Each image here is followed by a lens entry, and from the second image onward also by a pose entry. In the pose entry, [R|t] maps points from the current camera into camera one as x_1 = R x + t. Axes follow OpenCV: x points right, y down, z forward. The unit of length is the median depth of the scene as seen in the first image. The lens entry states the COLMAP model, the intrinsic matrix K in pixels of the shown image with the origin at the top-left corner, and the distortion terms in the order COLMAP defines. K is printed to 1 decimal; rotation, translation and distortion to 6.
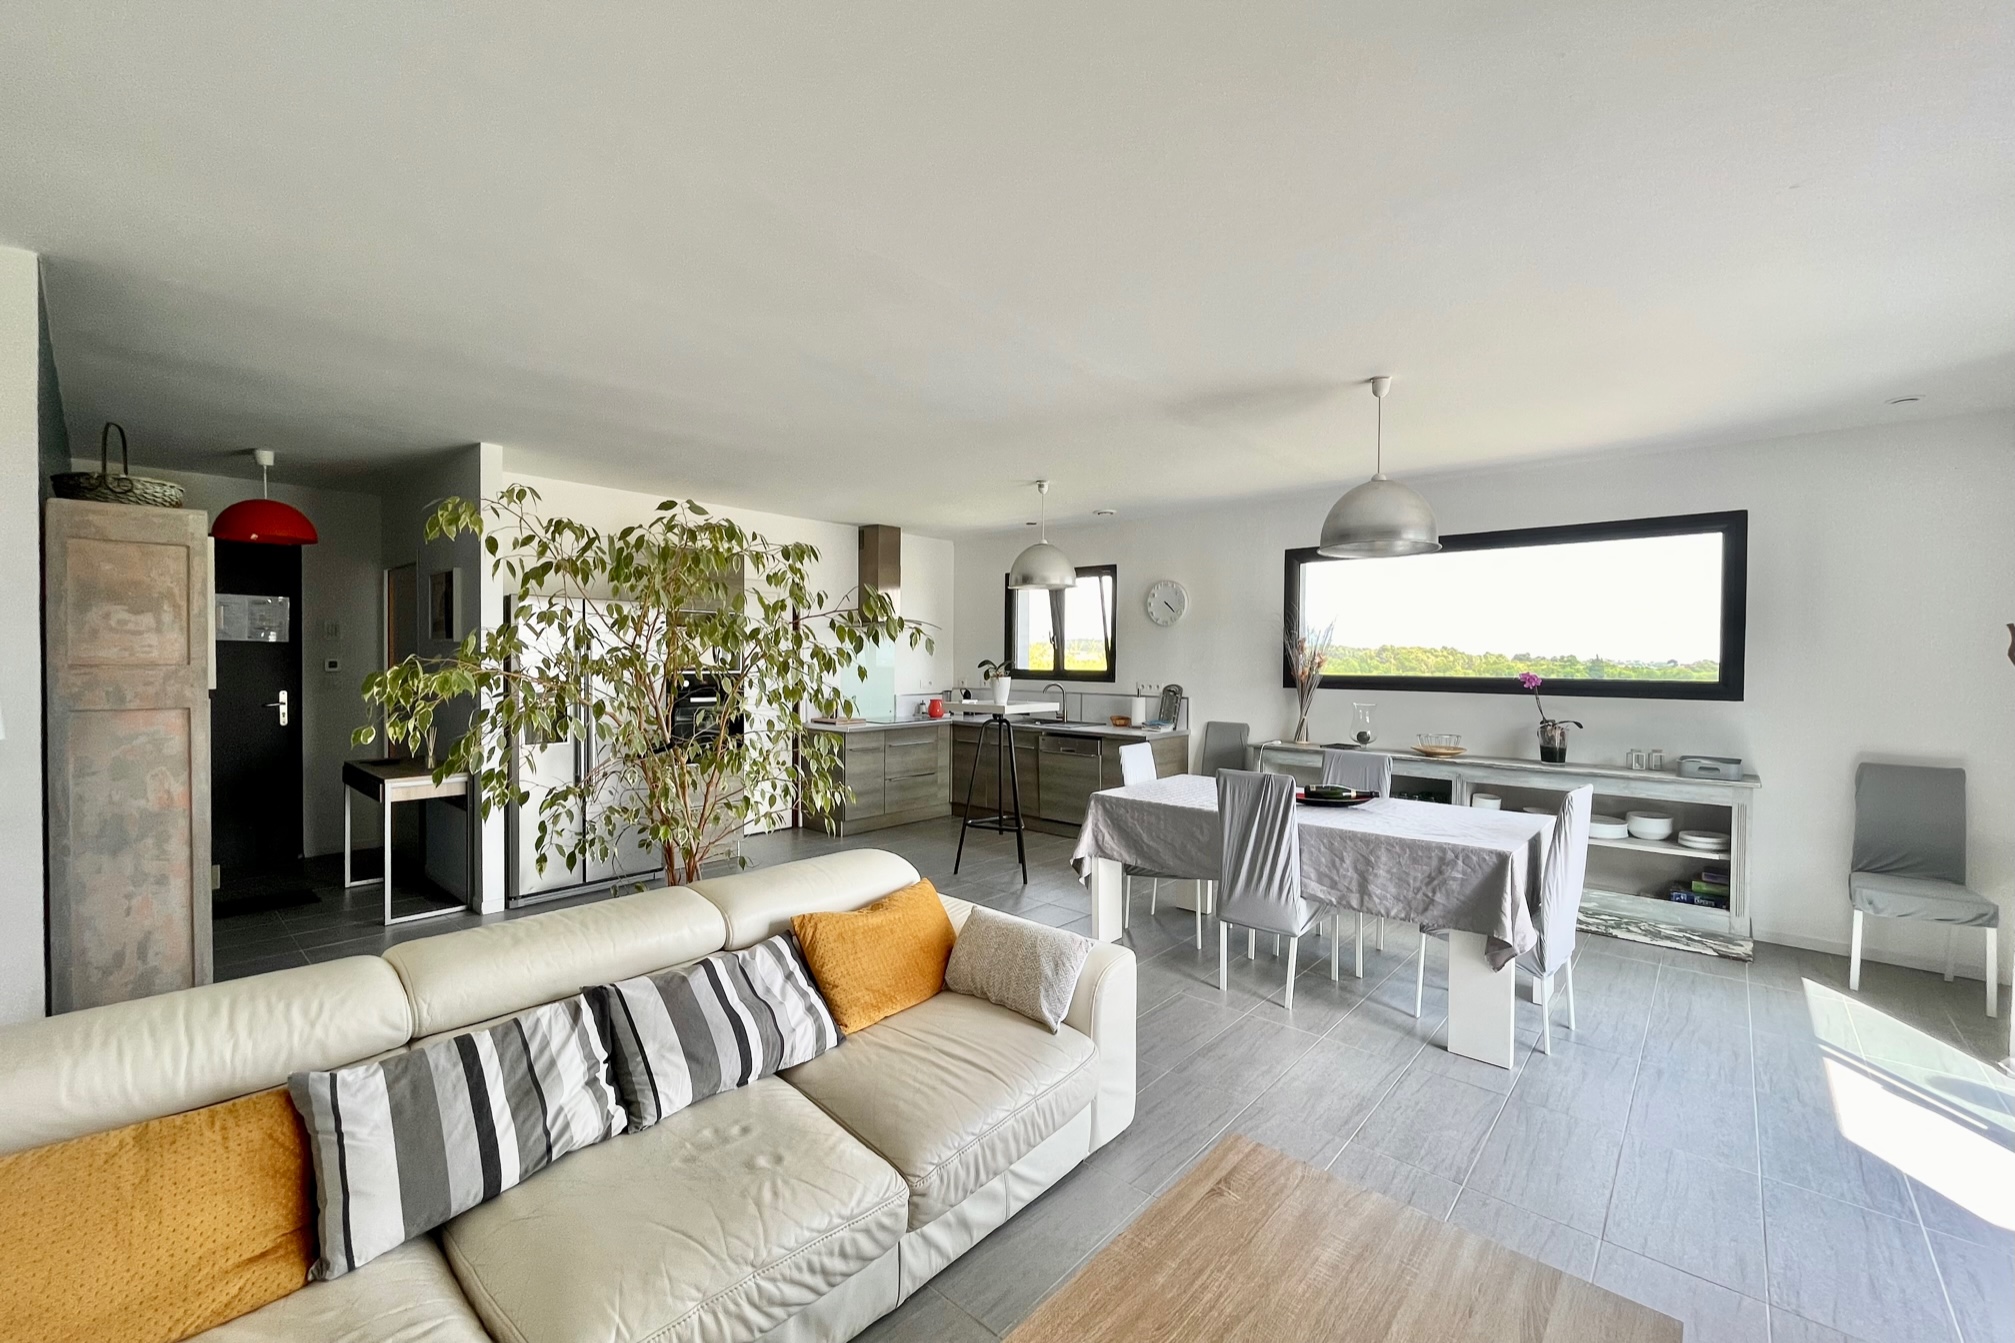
lens RADIAL K [[816.1, 0, 1003.3], [0, 816.1, 671.3], [0, 0, 1]] dist [0.000634, -0.000309]
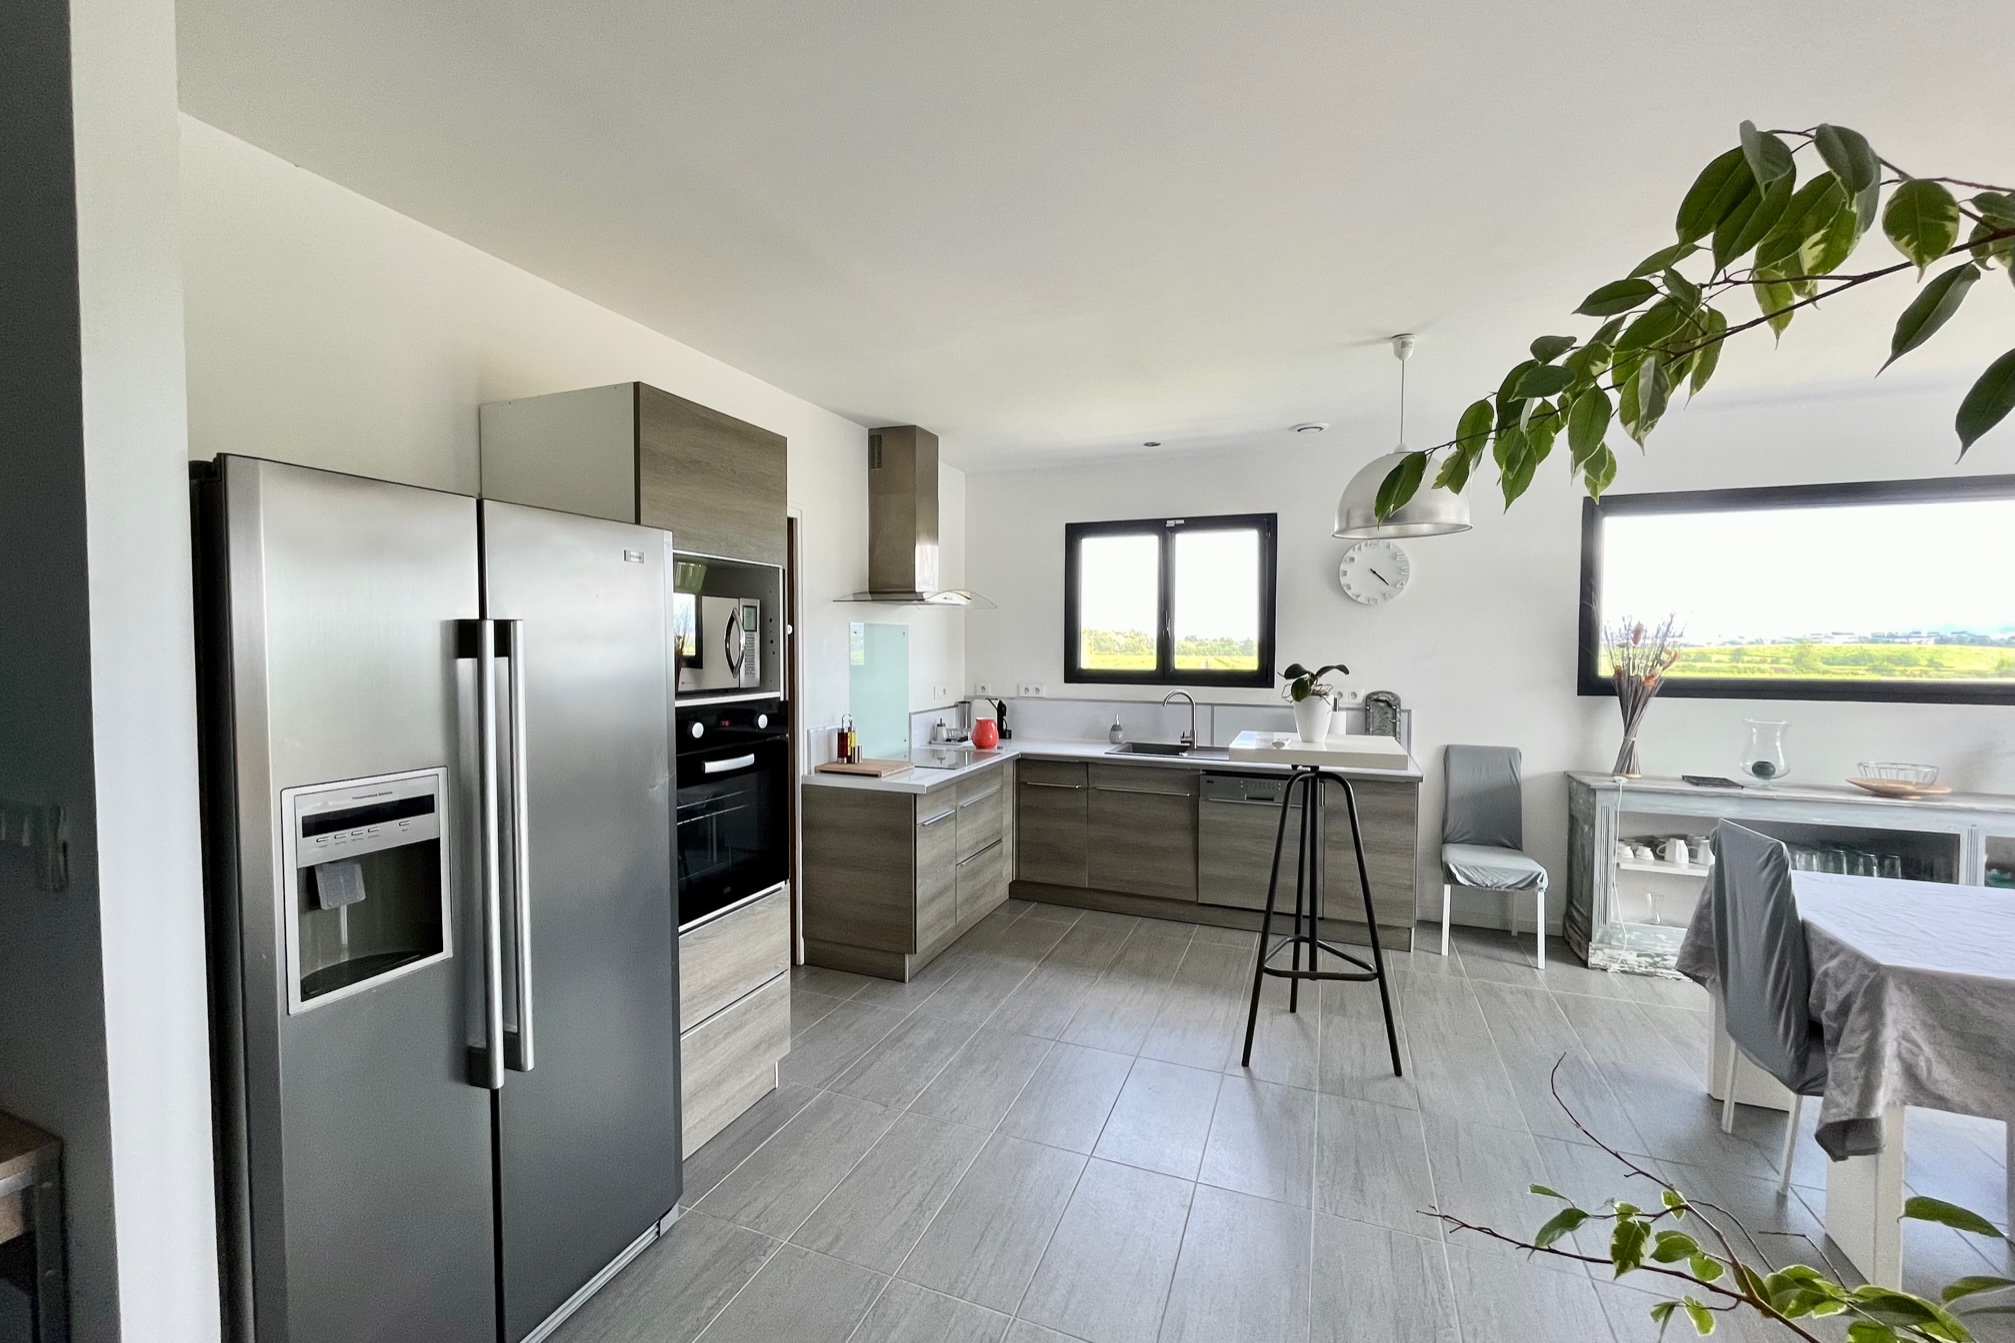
lens RADIAL K [[816.1, 0, 1003.3], [0, 816.1, 671.3], [0, 0, 1]] dist [0.000634, -0.000309]
pose [[0.940155, -0.017364, 0.340305, -0.316443], [0.009998, 0.999676, 0.023387, -0.019177], [-0.340601, -0.018585, 0.940024, 0.457377]]
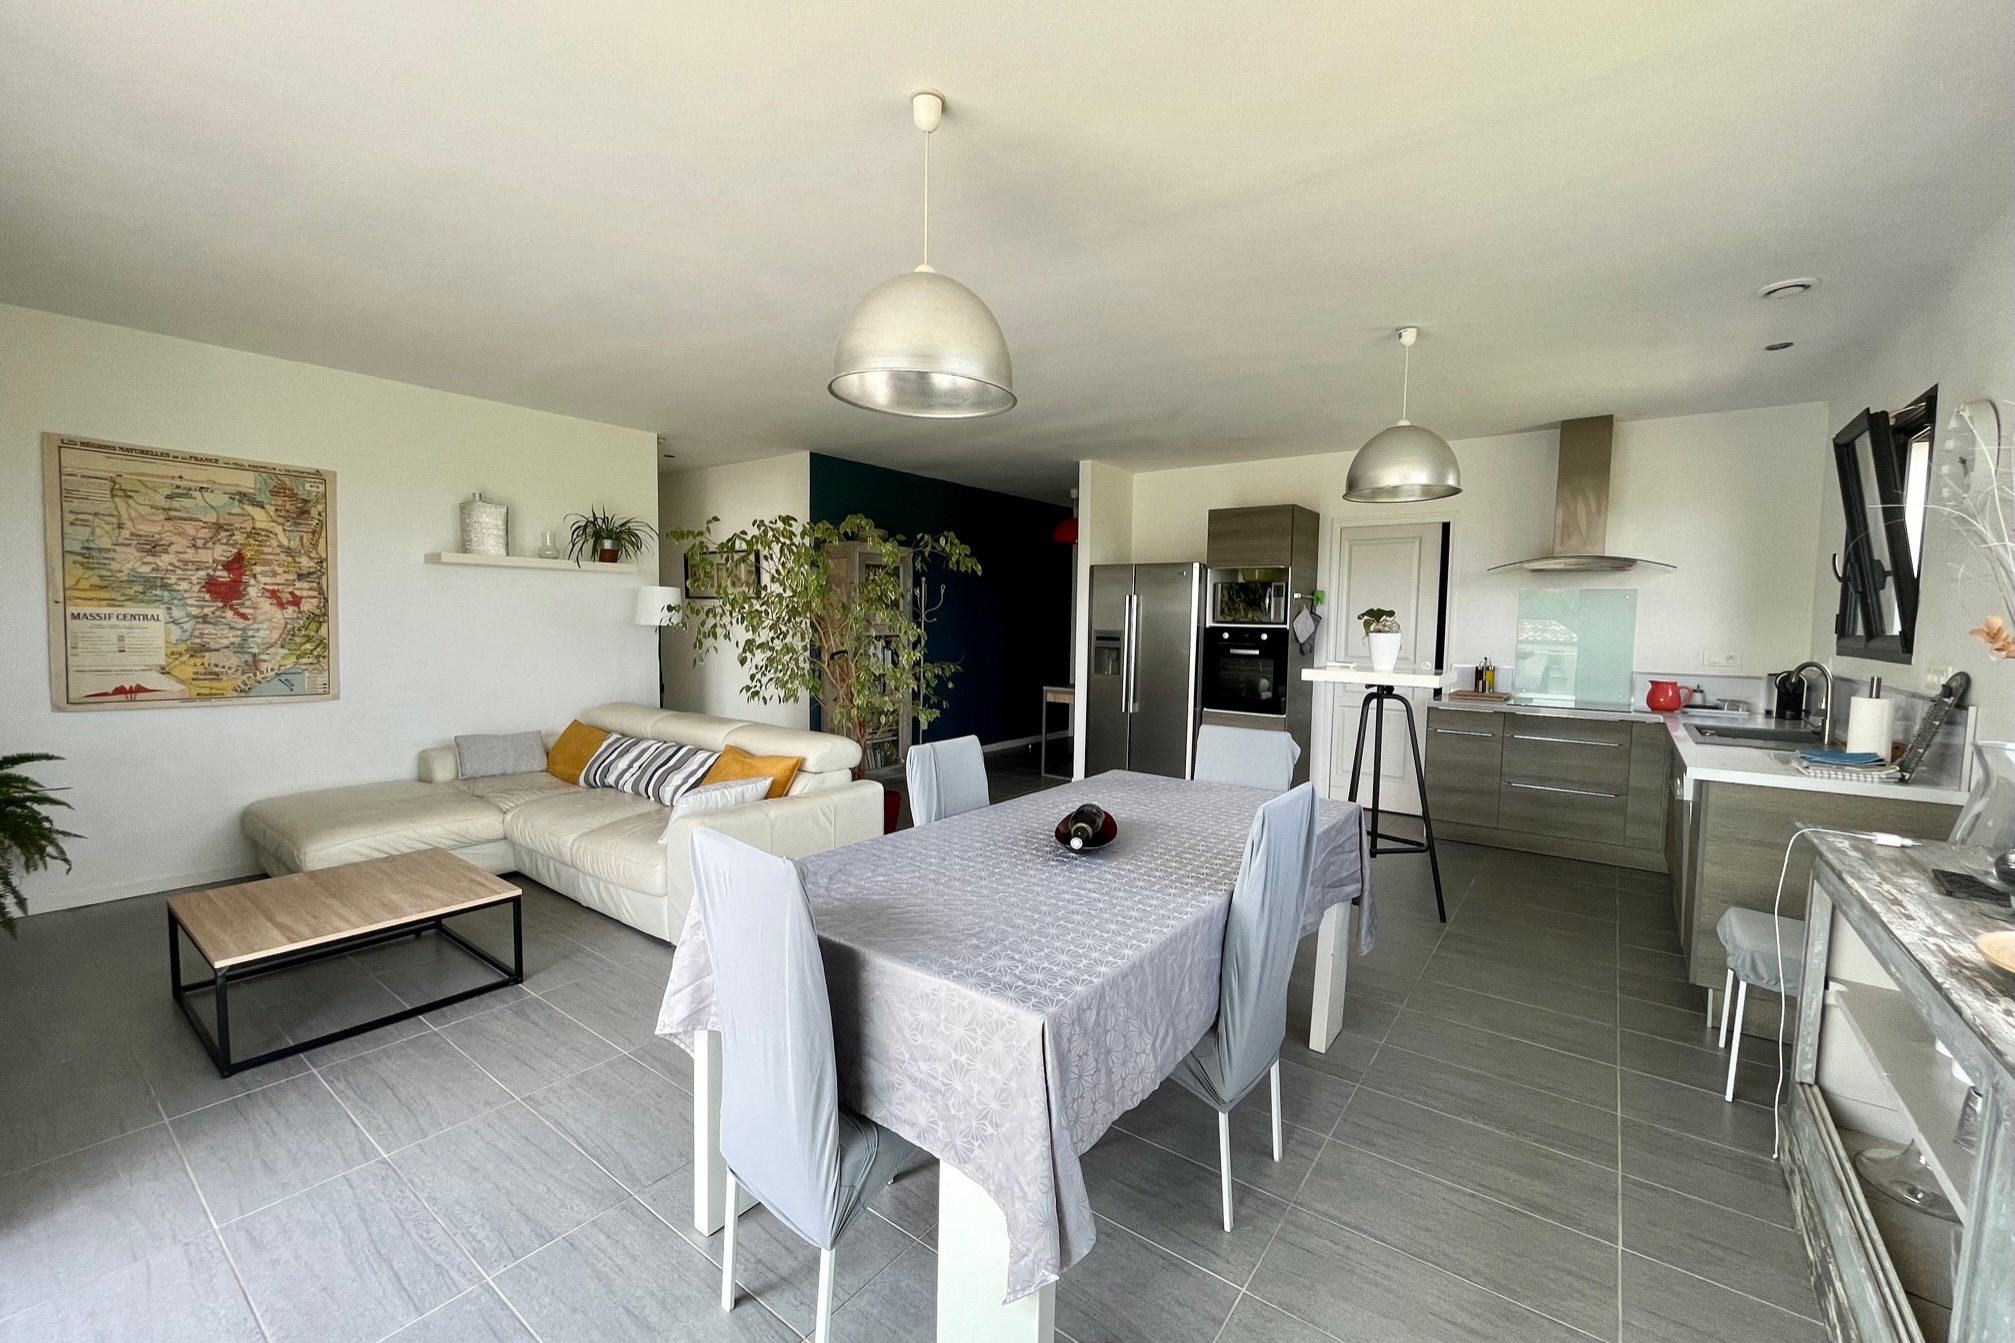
lens RADIAL K [[816.1, 0, 1003.3], [0, 816.1, 671.3], [0, 0, 1]] dist [0.000634, -0.000309]
pose [[0.082064, 0.062115, -0.994690, 0.543951], [-0.028808, 0.997787, 0.059931, 0.004824], [0.996211, 0.023737, 0.083671, 0.510180]]
